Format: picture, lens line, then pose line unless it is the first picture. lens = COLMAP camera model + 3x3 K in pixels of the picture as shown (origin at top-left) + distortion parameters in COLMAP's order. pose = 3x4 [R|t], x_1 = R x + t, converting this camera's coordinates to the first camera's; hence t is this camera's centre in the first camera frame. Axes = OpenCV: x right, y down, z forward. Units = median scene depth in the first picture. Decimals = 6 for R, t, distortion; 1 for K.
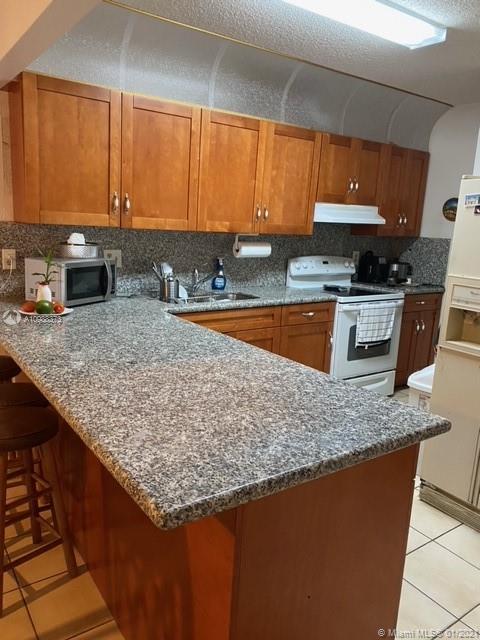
lens RADIAL K [[492.0, 0, 239.7], [0, 492.0, 318.6], [0, 0, 1]] dist [0.017874, -0.005067]
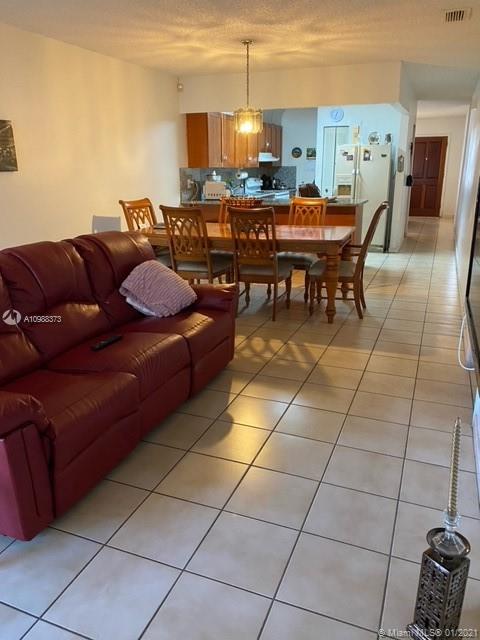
lens RADIAL K [[492.0, 0, 240.8], [0, 492.0, 316.4], [0, 0, 1]] dist [0.017874, -0.005067]
pose [[0.843903, -0.209112, 0.494065, -1.119666], [0.151394, 0.976305, 0.154625, 0.130236], [-0.514692, -0.055690, 0.855565, -0.892343]]
